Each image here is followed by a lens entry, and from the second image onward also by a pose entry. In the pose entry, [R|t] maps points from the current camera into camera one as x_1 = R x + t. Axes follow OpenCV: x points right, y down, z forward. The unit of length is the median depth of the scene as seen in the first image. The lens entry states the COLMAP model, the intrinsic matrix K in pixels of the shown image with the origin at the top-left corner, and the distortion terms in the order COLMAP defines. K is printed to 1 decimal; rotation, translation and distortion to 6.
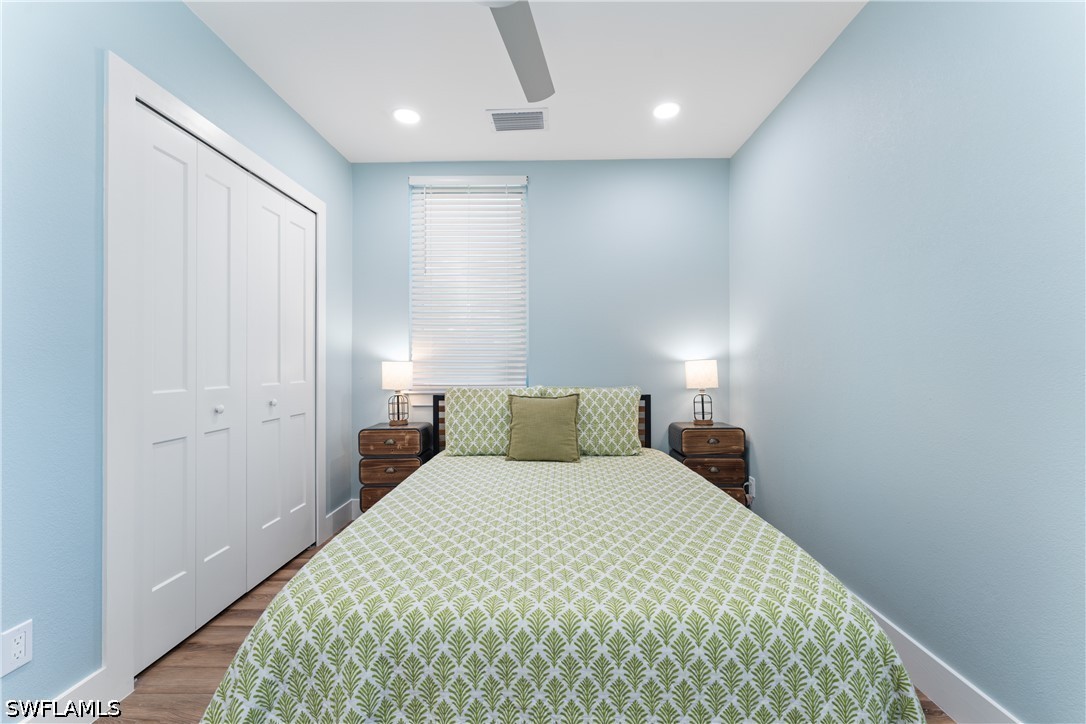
lens RADIAL K [[434.4, 0, 543.0], [0, 434.4, 362.0], [0, 0, 1]] dist [0.000322, -0.000187]
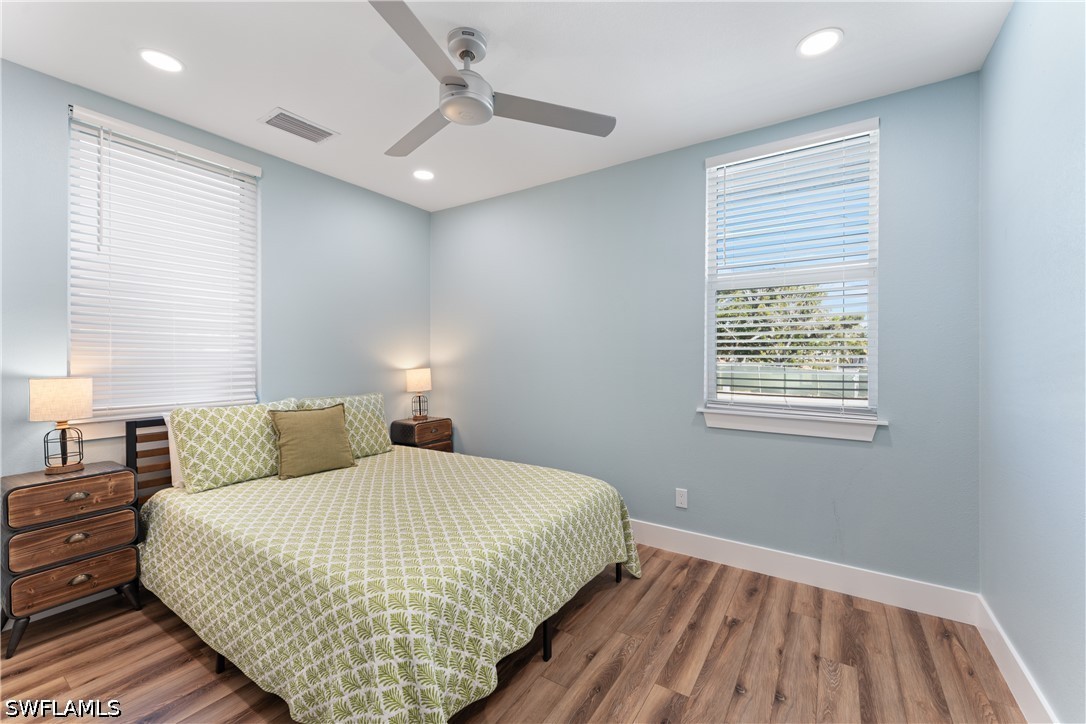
lens RADIAL K [[434.4, 0, 543.0], [0, 434.4, 362.0], [0, 0, 1]] dist [0.000322, -0.000187]
pose [[0.541817, -0.003759, 0.840488, -0.544212], [-0.007369, 0.999930, 0.009222, -0.041367], [-0.840464, -0.011191, 0.541752, 0.010629]]
